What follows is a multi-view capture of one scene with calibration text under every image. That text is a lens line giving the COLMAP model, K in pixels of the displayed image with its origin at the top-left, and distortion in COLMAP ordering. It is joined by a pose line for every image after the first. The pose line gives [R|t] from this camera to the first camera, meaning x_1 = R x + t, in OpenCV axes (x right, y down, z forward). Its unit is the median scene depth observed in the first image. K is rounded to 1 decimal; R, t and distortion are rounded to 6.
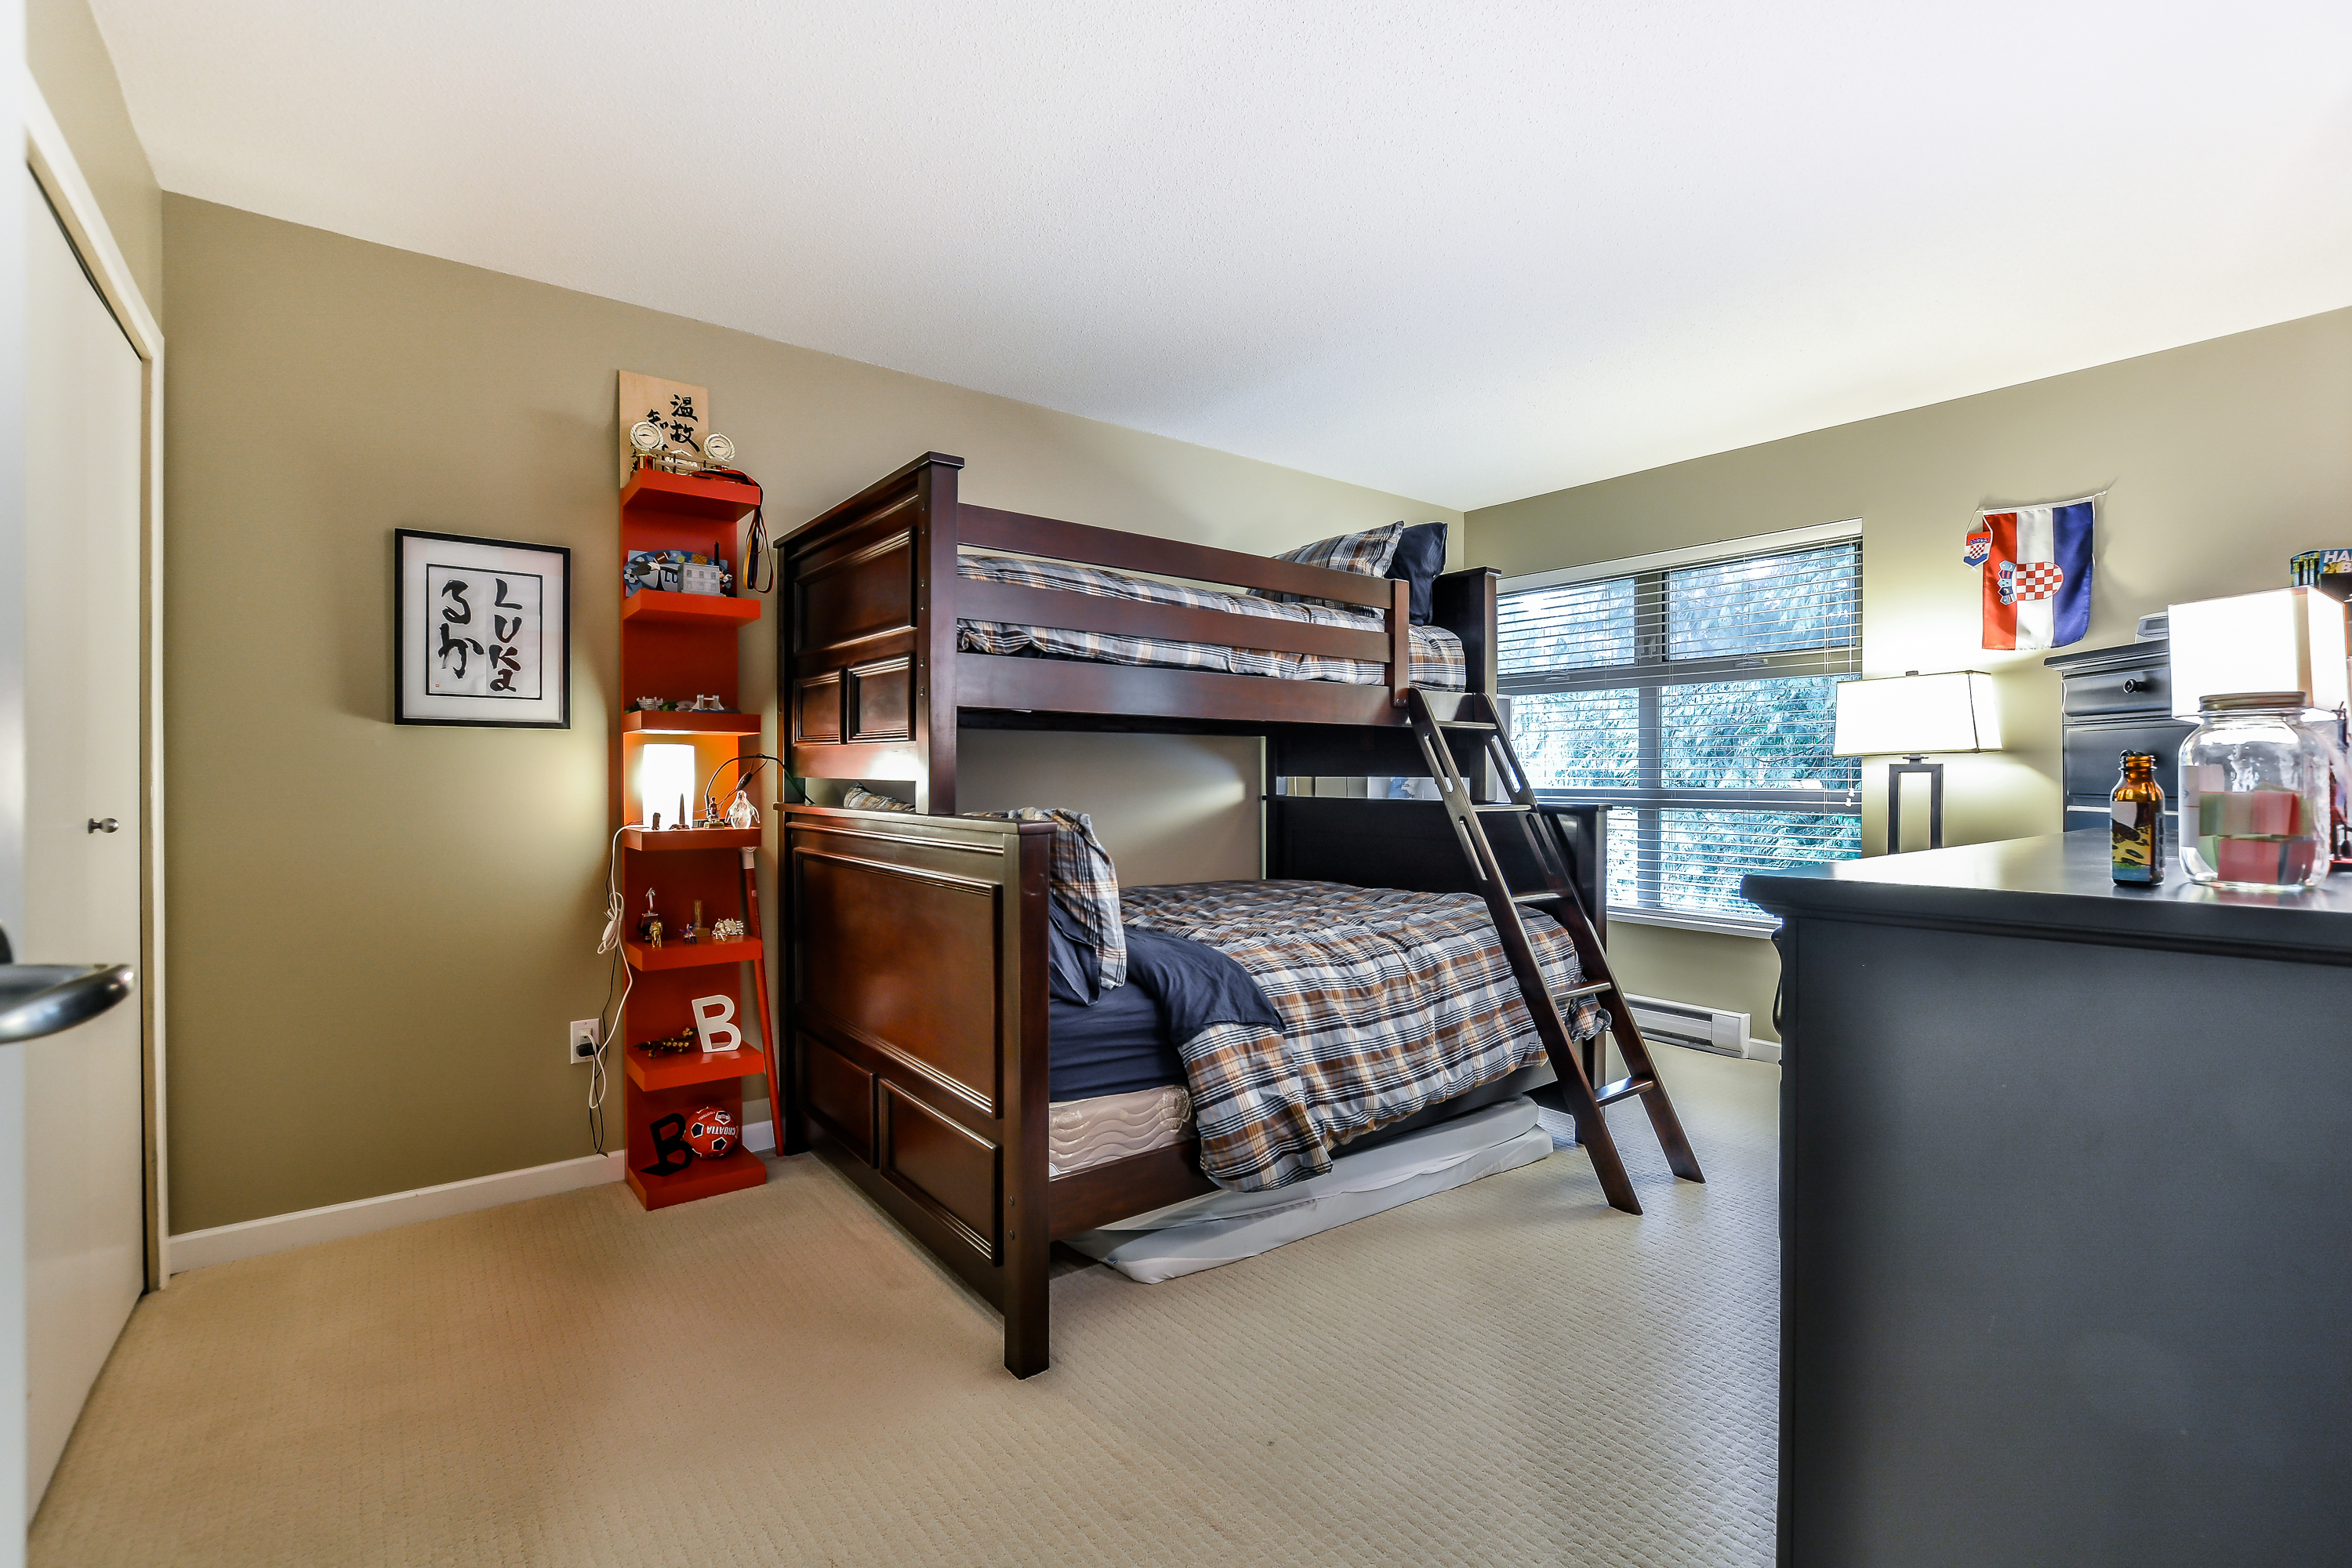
lens RADIAL K [[1047.1, 0, 1190.1], [0, 1047.1, 792.6], [0, 0, 1]] dist [-0.013732, -0.000072]
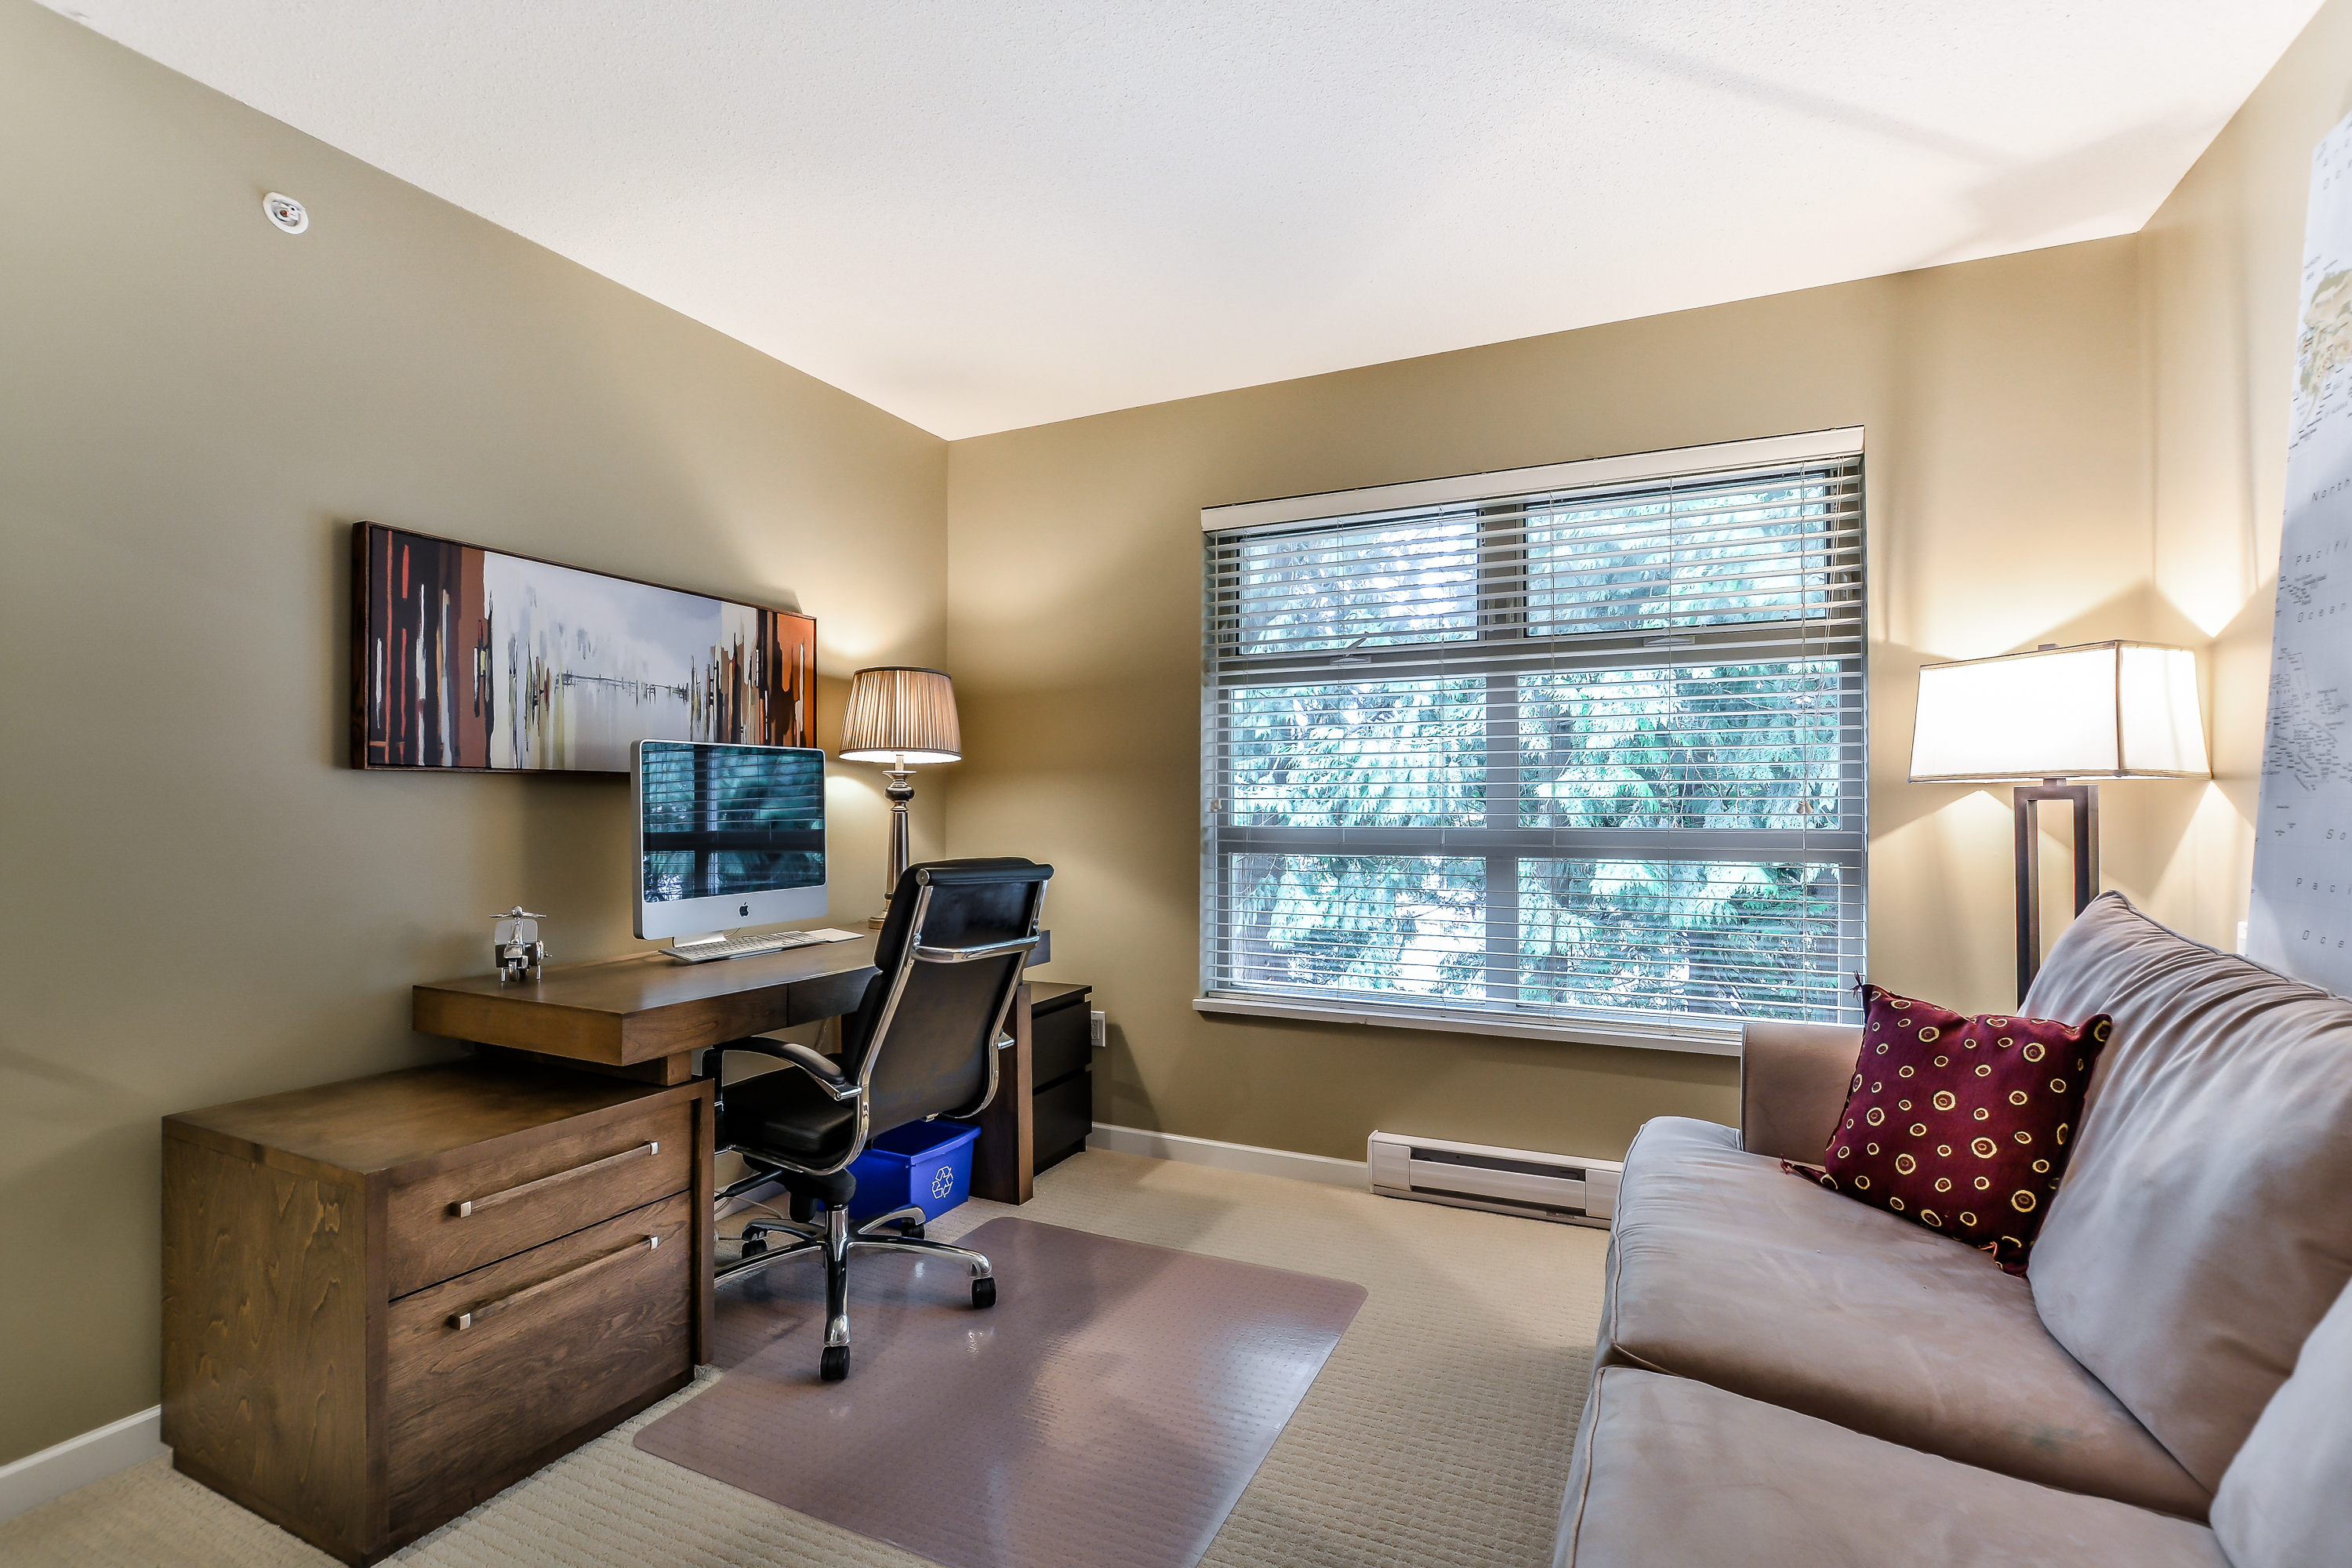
lens RADIAL K [[1062.7, 0, 1176.0], [0, 1062.7, 784.0], [0, 0, 1]] dist [-0.019728, -0.000065]
pose [[0.878805, 0.015361, 0.476934, -0.056453], [0.005558, 0.999084, -0.042420, -0.005193], [-0.477149, 0.039930, 0.877915, 0.518728]]
